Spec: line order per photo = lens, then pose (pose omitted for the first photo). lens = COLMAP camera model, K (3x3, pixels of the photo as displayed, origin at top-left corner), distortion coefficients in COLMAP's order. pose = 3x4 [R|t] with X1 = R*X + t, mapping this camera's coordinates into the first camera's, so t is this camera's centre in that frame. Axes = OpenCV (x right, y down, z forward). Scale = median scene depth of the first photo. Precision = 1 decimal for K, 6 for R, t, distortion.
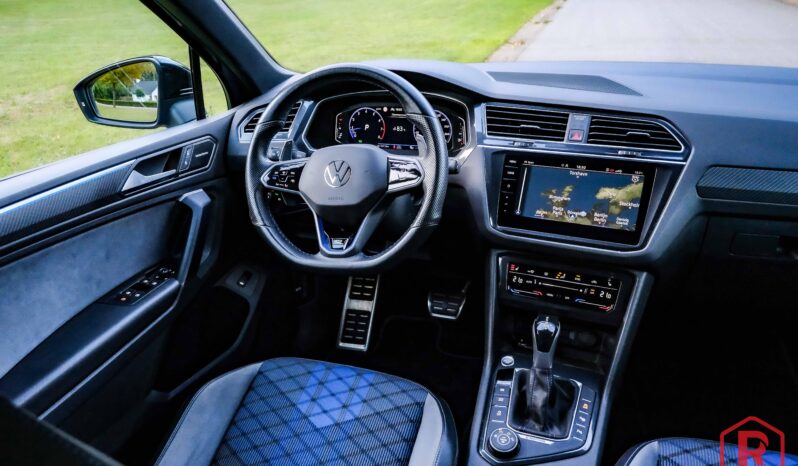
lens RADIAL K [[576.6, 0, 396.9], [0, 576.6, 237.2], [0, 0, 1]] dist [0.008589, -0.009770]
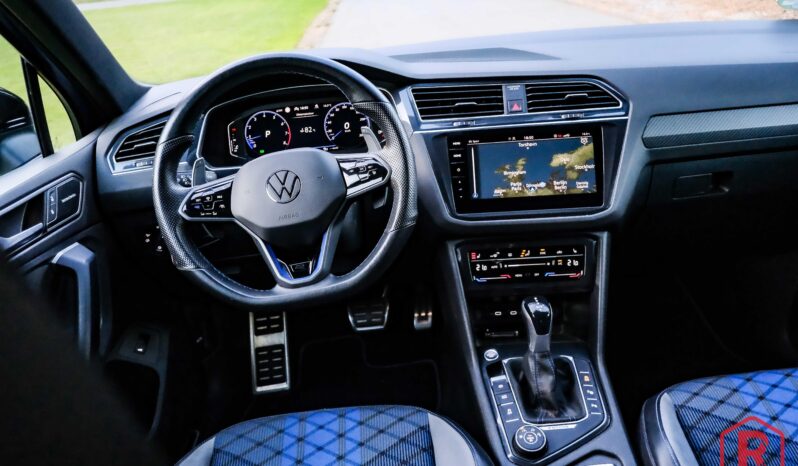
lens RADIAL K [[576.6, 0, 395.8], [0, 576.6, 239.7], [0, 0, 1]] dist [0.008589, -0.009770]
pose [[0.928305, -0.199598, 0.313704, -0.212535], [0.202757, 0.978962, 0.022880, -0.020973], [-0.311671, 0.042366, 0.949245, 0.158229]]
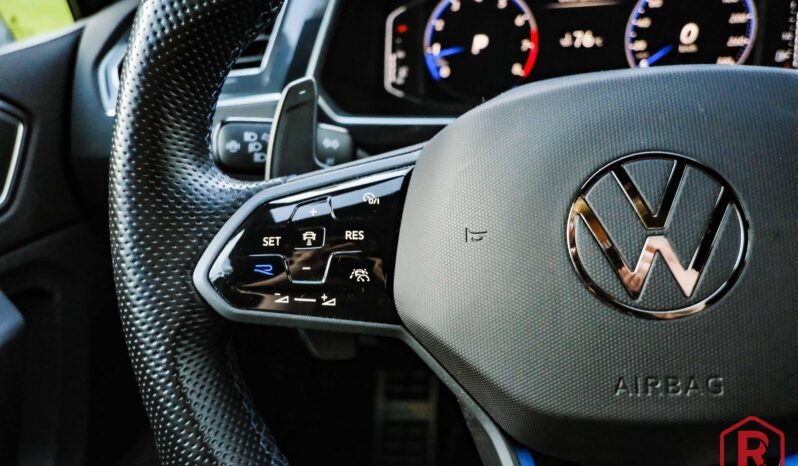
lens RADIAL K [[576.6, 0, 405.4], [0, 576.6, 236.3], [0, 0, 1]] dist [0.008589, -0.009770]
pose [[0.987556, -0.102482, 0.119292, -0.183306], [0.096125, 0.993685, 0.057887, -0.118350], [-0.124471, -0.045700, 0.991170, 0.781254]]
